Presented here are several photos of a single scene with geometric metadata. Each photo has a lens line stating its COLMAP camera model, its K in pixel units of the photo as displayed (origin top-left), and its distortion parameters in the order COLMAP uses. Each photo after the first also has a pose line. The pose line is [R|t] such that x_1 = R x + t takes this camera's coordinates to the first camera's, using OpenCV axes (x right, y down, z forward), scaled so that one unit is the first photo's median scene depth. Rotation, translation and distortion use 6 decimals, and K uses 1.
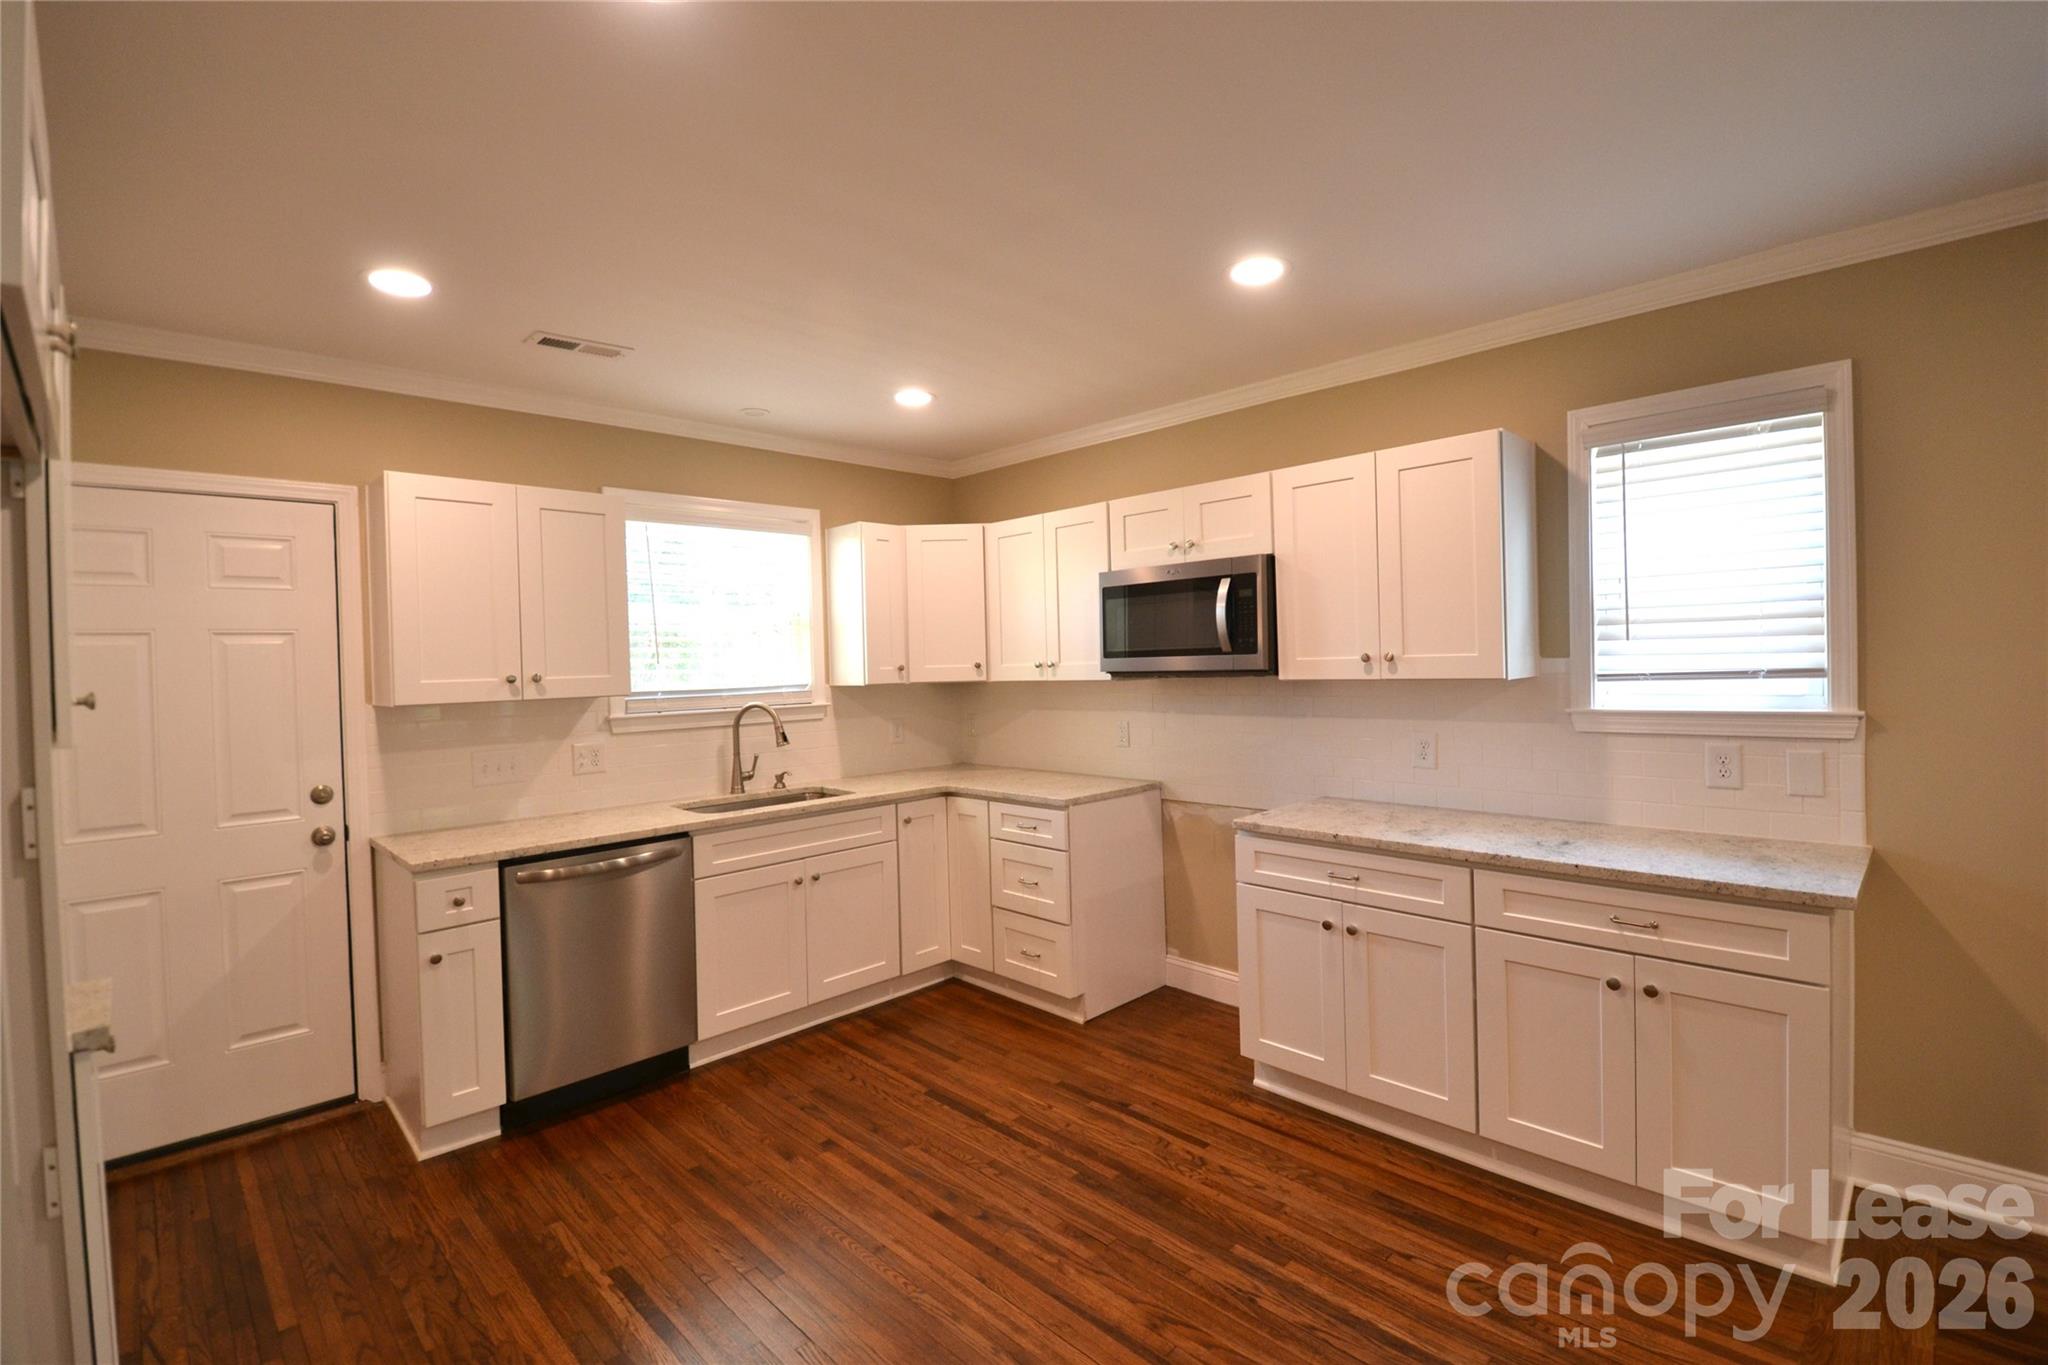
lens RADIAL K [[912.8, 0, 1024.8], [0, 912.8, 666.8], [0, 0, 1]] dist [0.021033, -0.024507]
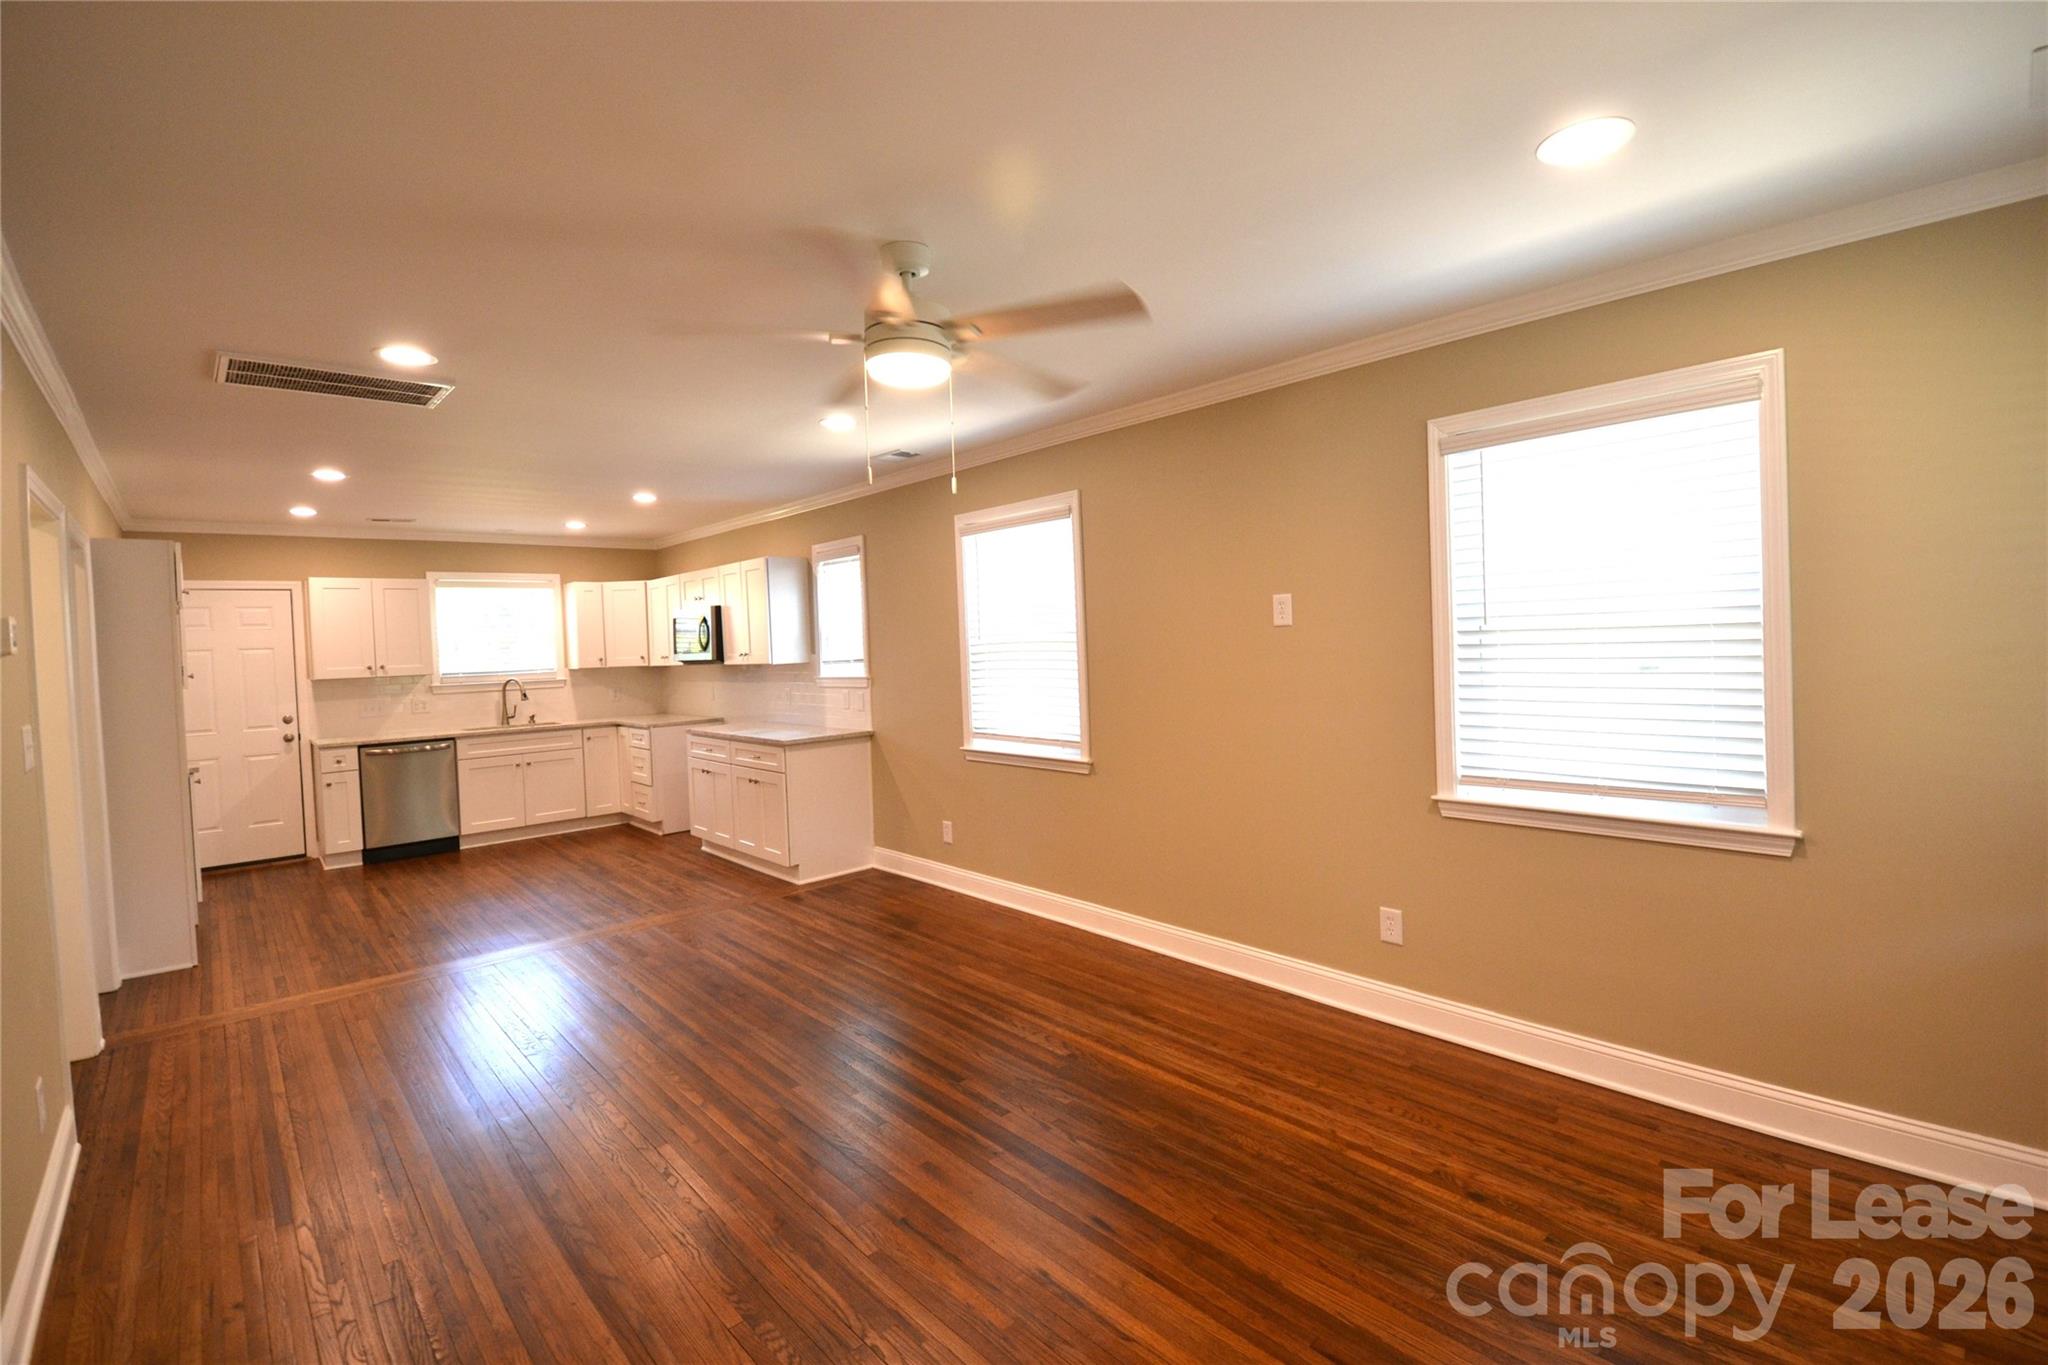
lens RADIAL K [[916.2, 0, 1034.2], [0, 916.2, 660.3], [0, 0, 1]] dist [0.020525, -0.024916]
pose [[0.999014, -0.009021, -0.043480, 1.140499], [0.009589, 0.999871, 0.012878, -0.016942], [0.043358, -0.013282, 0.998971, -1.149695]]
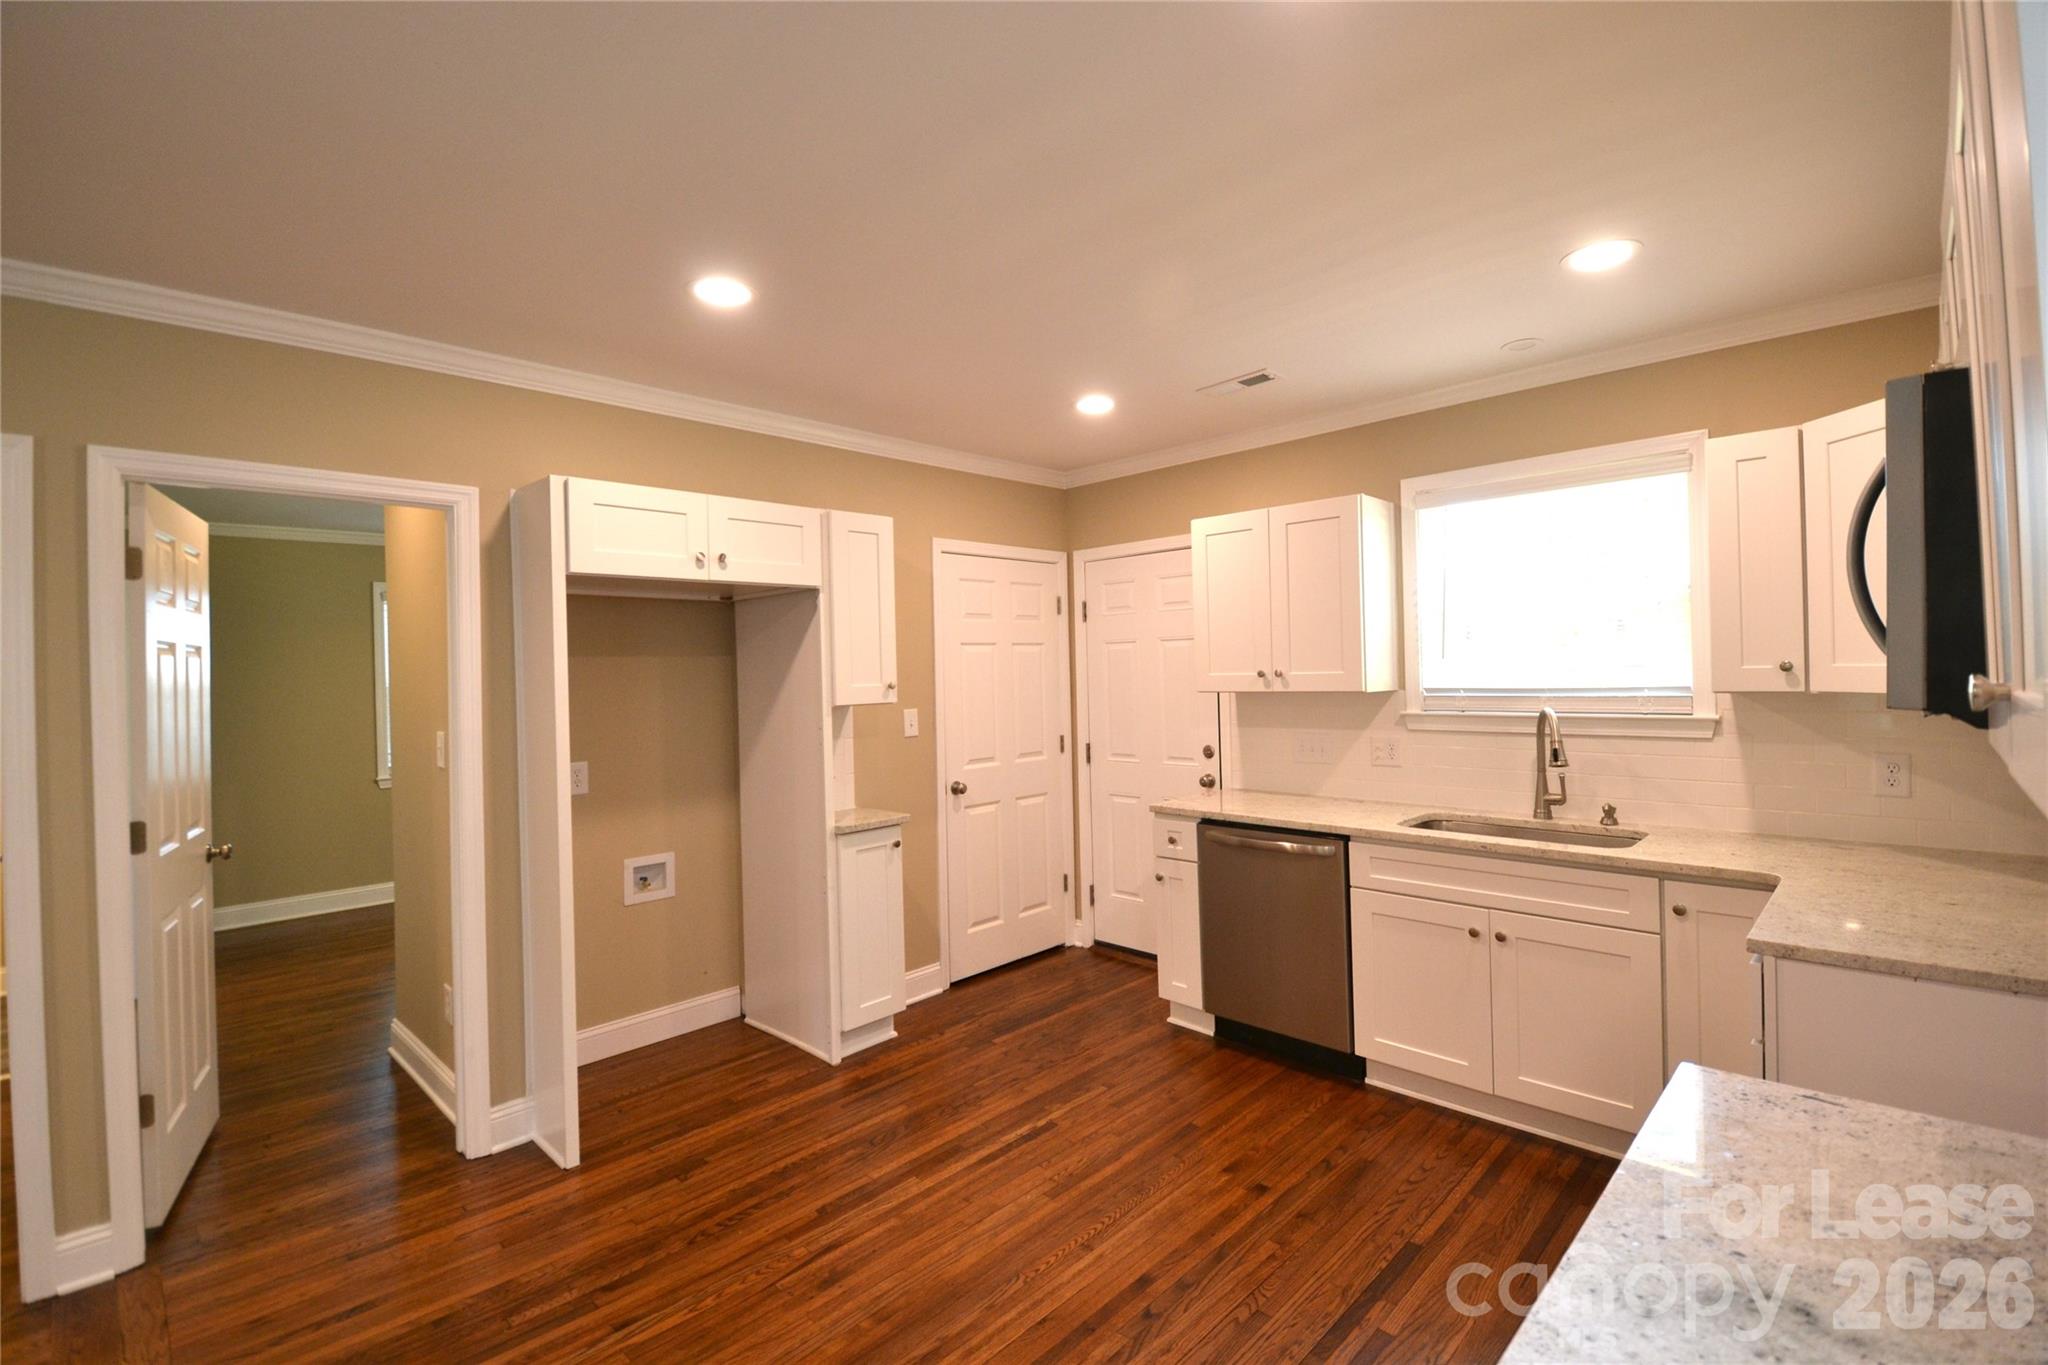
lens RADIAL K [[911.5, 0, 1027.9], [0, 911.5, 663.9], [0, 0, 1]] dist [0.025192, -0.026754]
pose [[0.019100, 0.017842, -0.999658, 0.622848], [0.013131, 0.999750, 0.018095, -0.024688], [0.999731, -0.013472, 0.018861, 0.677616]]
